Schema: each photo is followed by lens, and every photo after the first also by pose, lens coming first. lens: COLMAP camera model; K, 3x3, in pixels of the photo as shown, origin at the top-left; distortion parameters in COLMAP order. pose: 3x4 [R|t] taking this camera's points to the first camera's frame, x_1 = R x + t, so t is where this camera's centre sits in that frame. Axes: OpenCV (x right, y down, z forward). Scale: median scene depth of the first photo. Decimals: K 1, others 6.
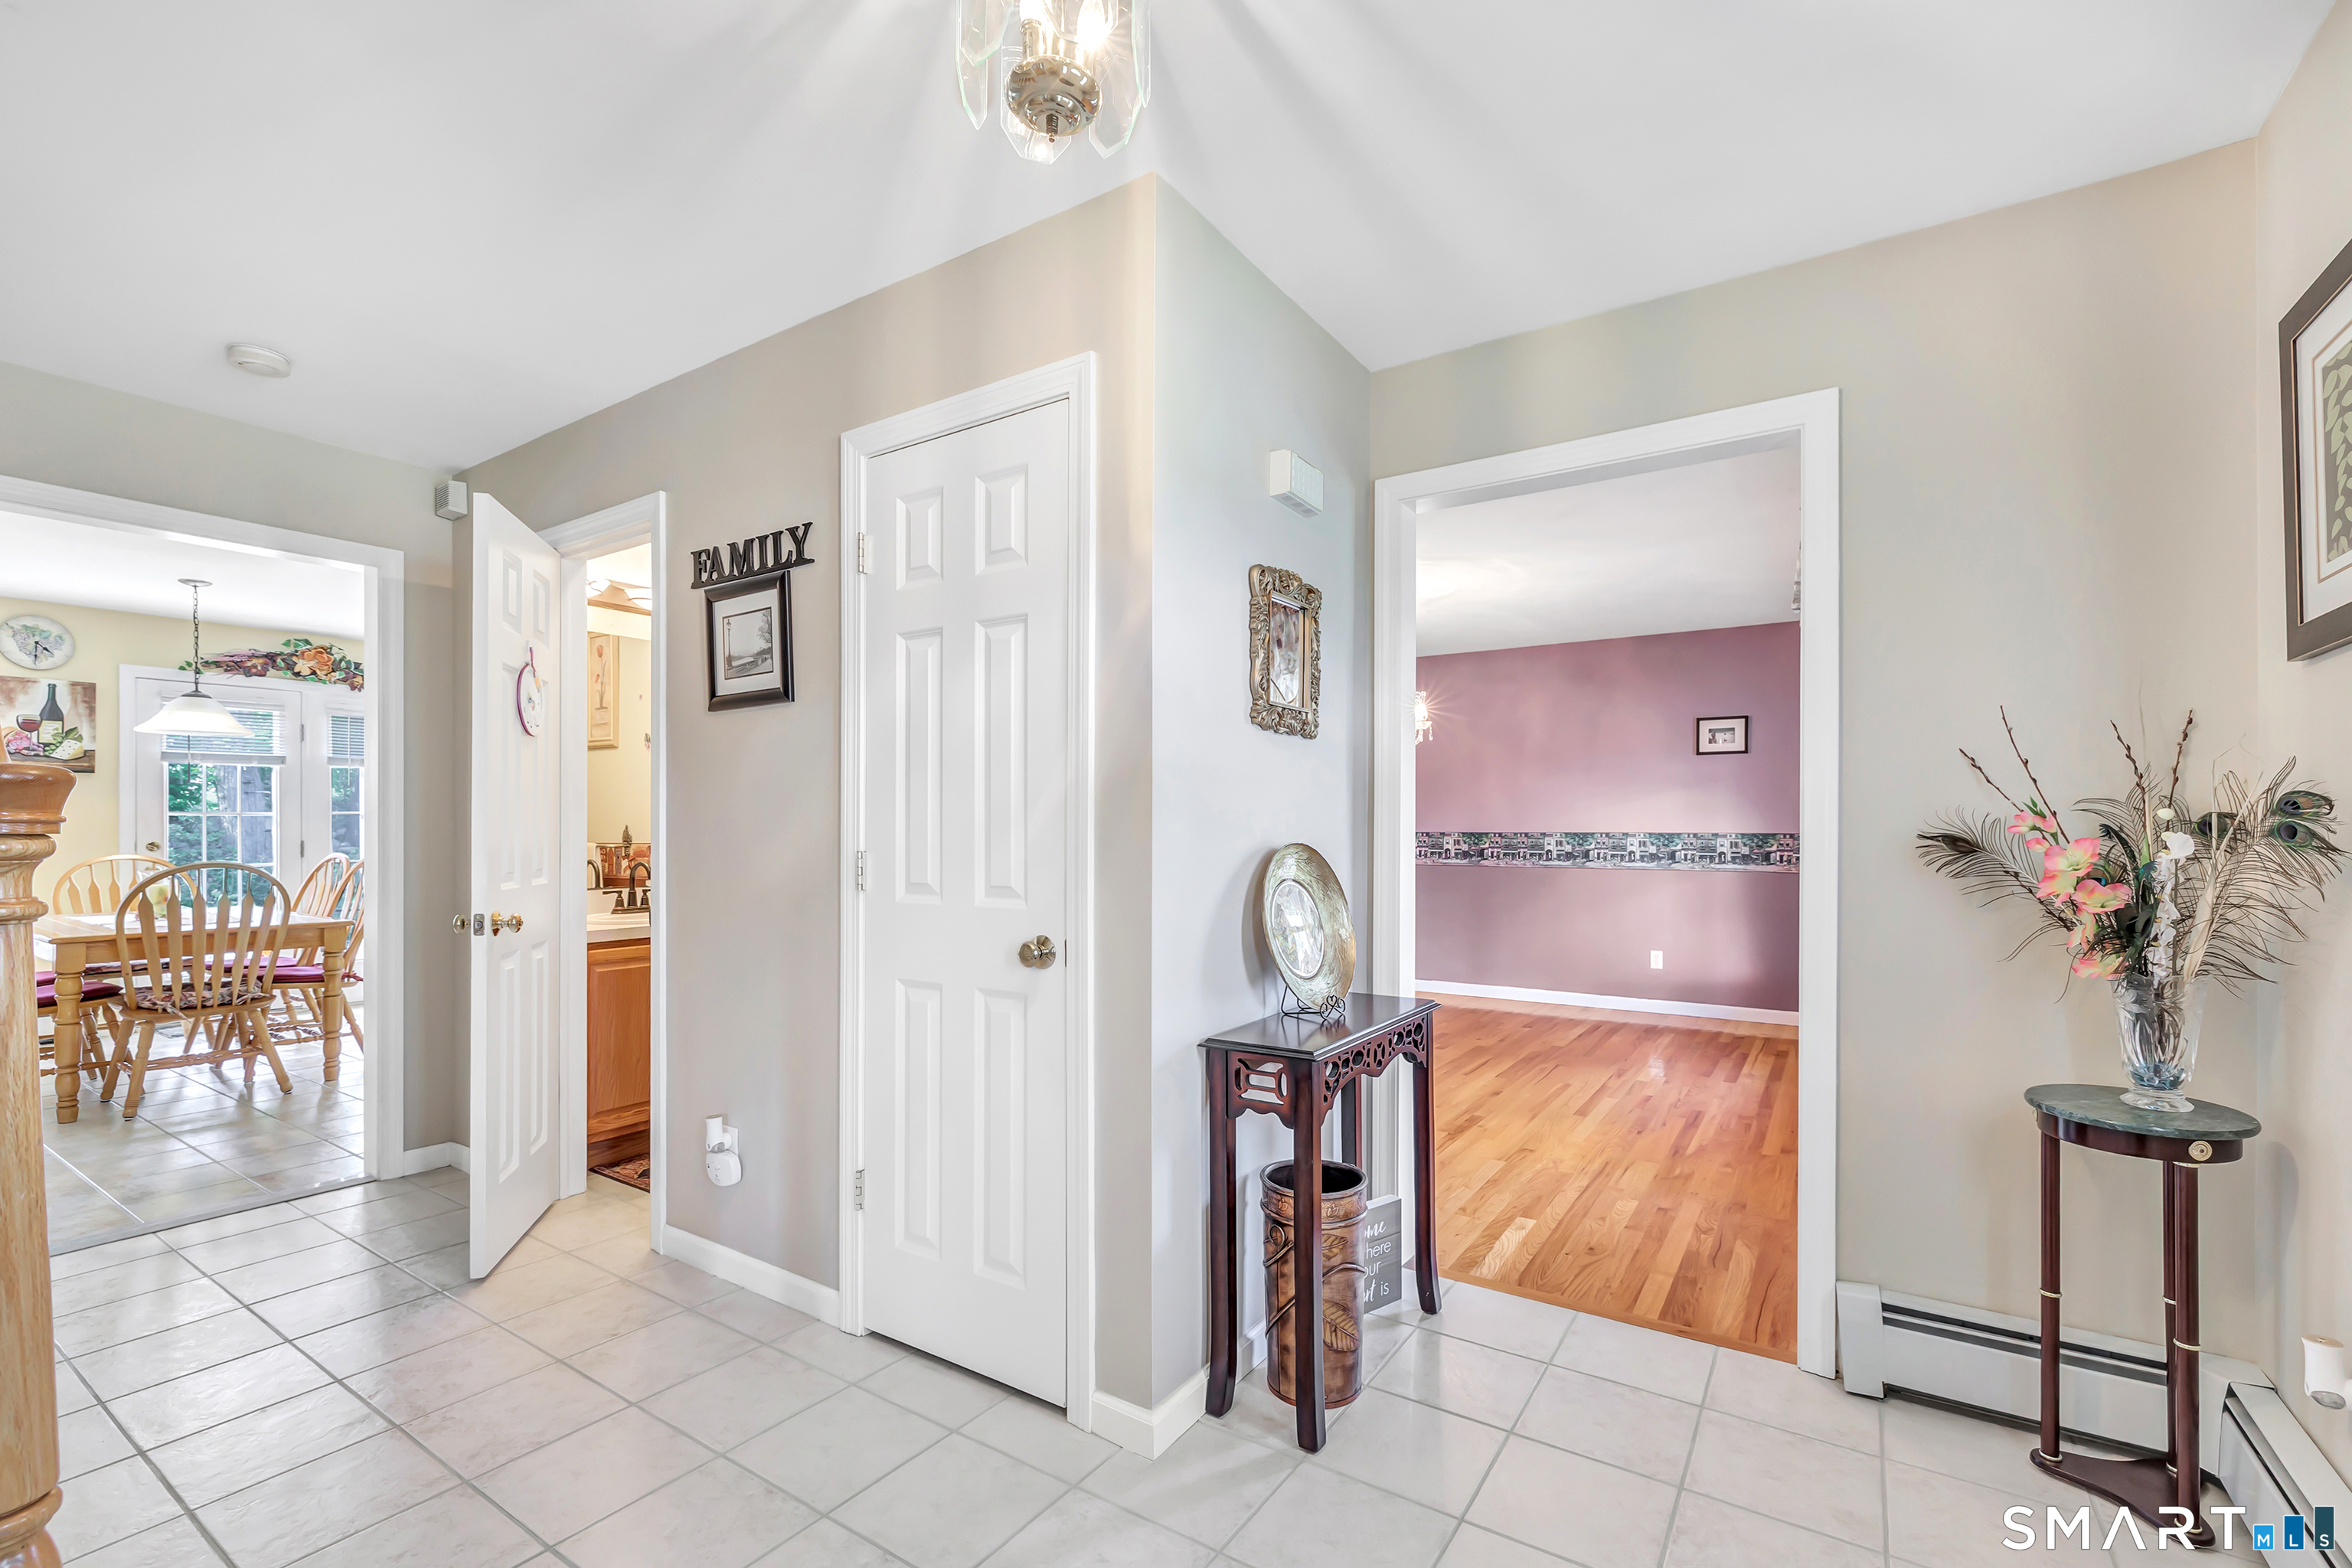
lens RADIAL K [[1016.1, 0, 1155.8], [0, 1016.1, 837.6], [0, 0, 1]] dist [-0.001075, -0.000408]
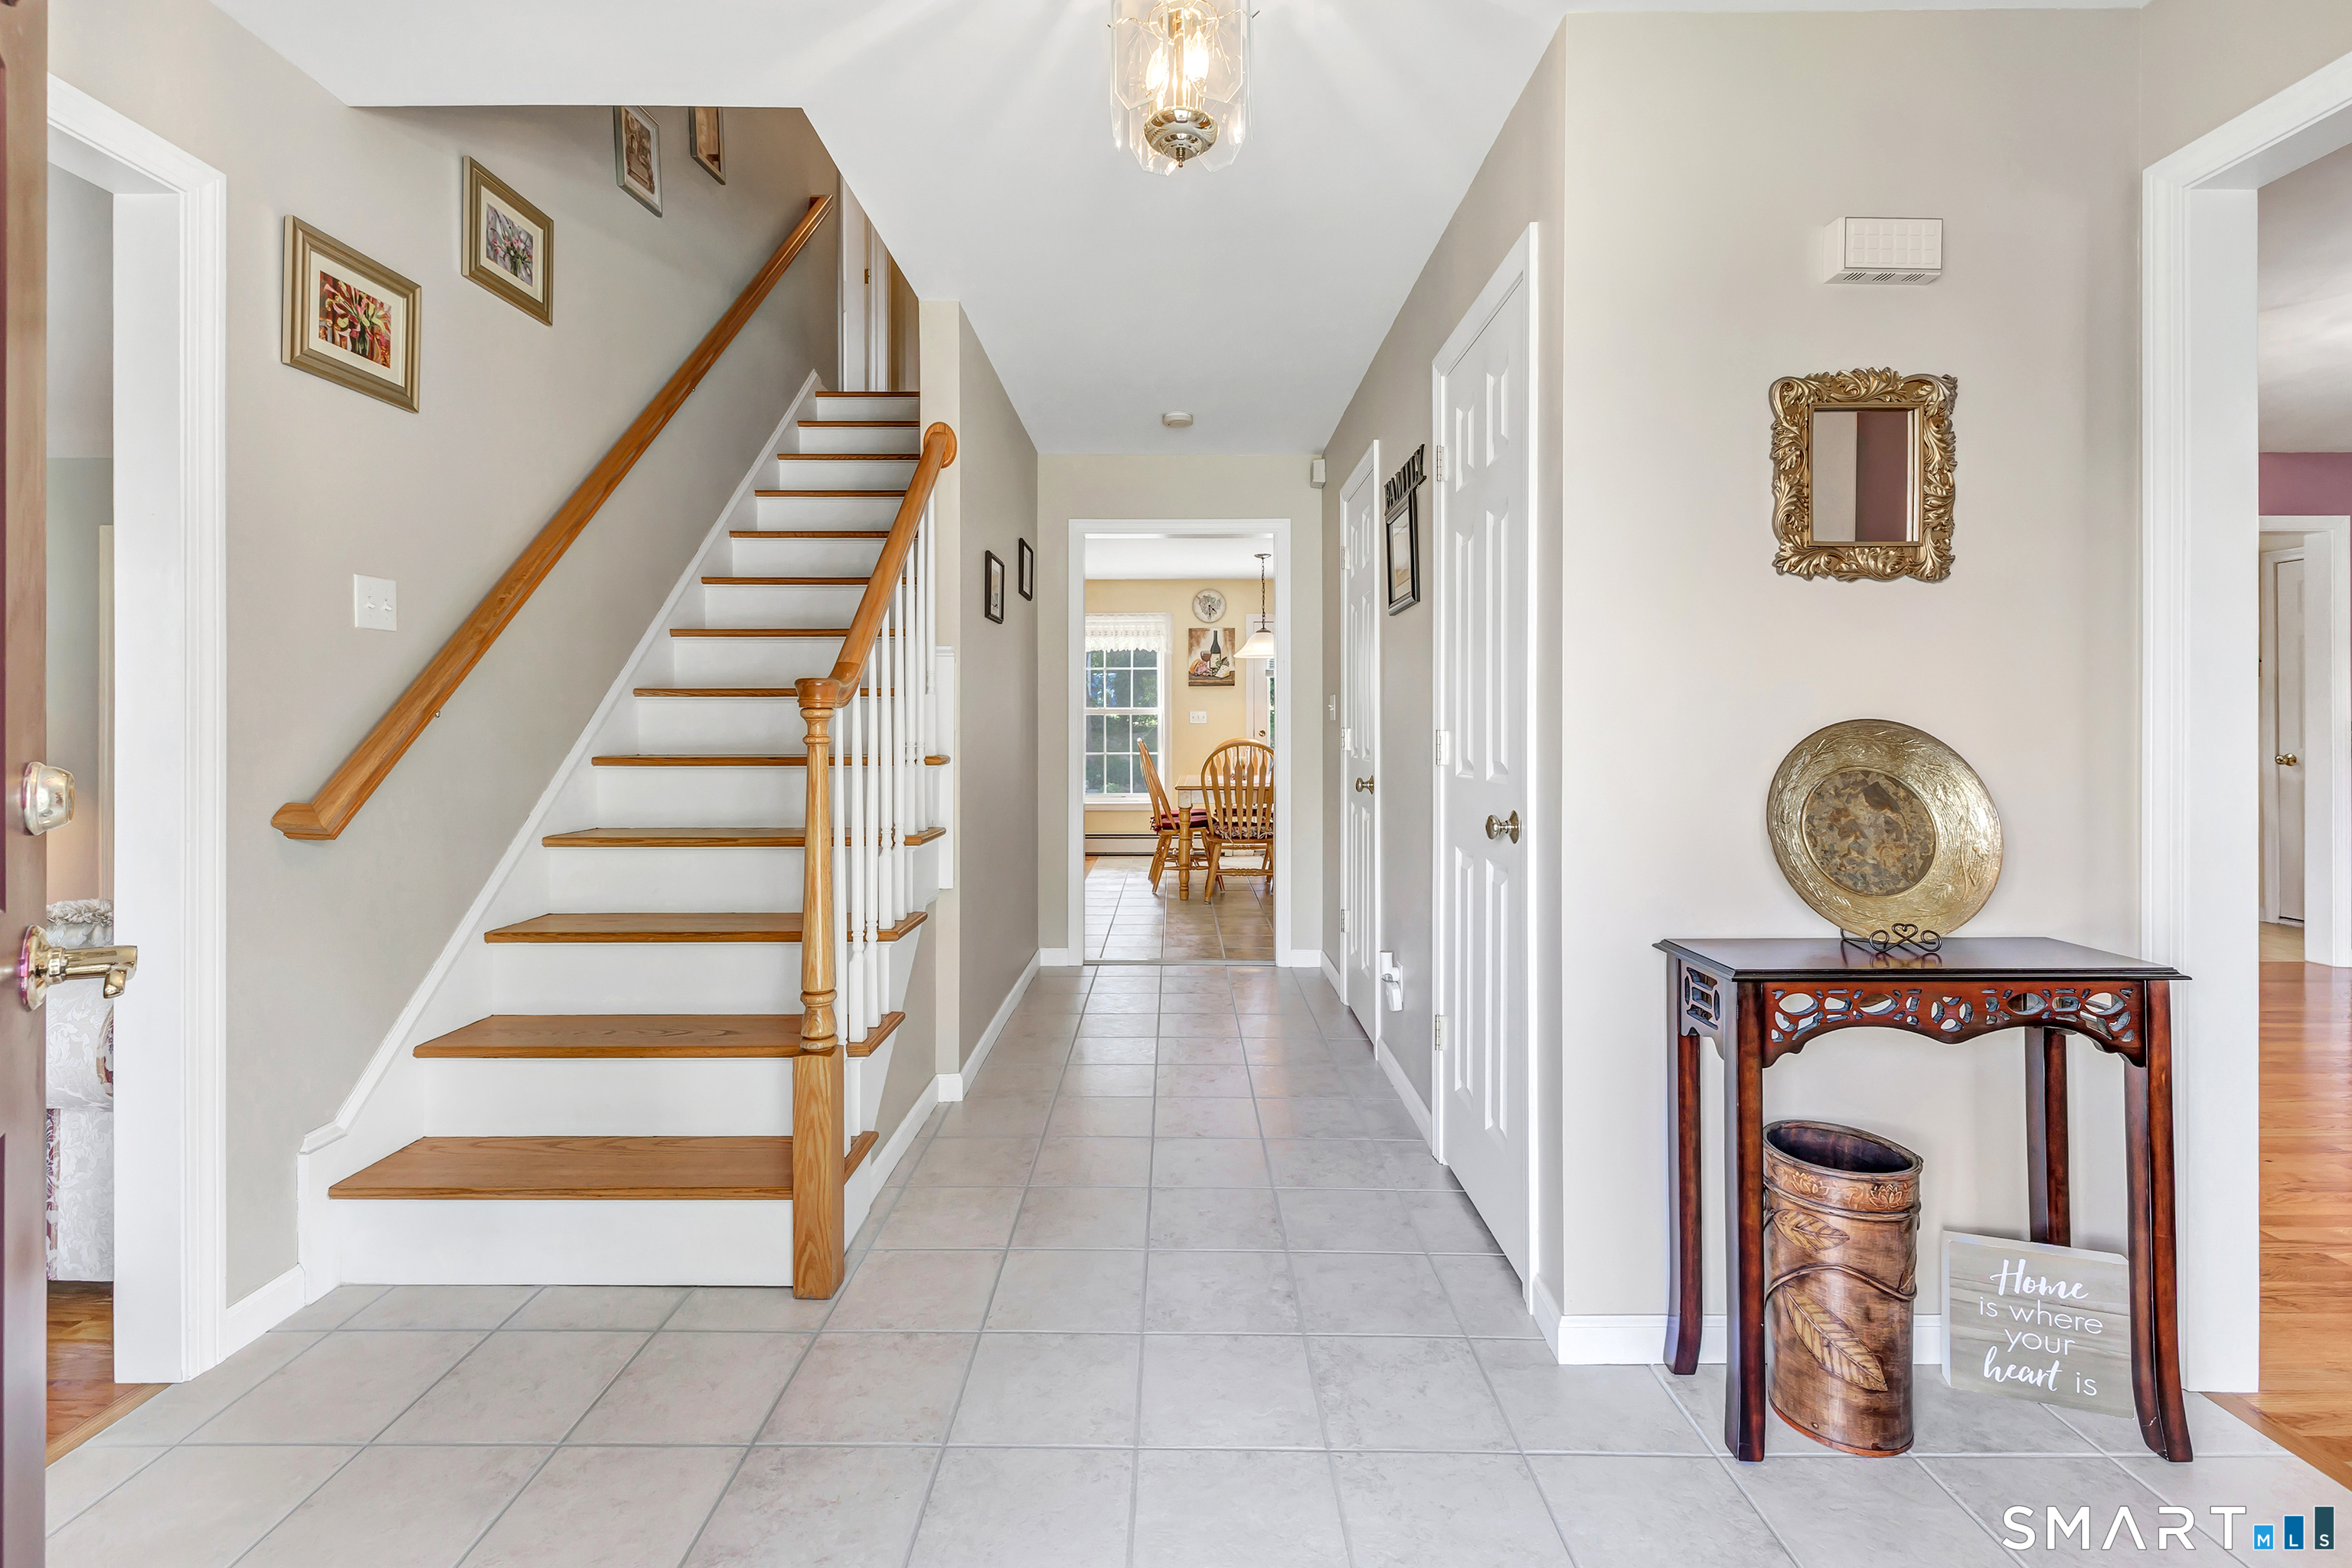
lens RADIAL K [[1016.1, 0, 1173.2], [0, 1016.1, 711.5], [0, 0, 1]] dist [-0.001075, -0.000408]
pose [[0.557127, -0.016618, -0.830261, 0.217473], [0.000812, 0.999810, -0.019467, 0.007067], [0.830427, 0.010172, 0.557034, 0.060601]]
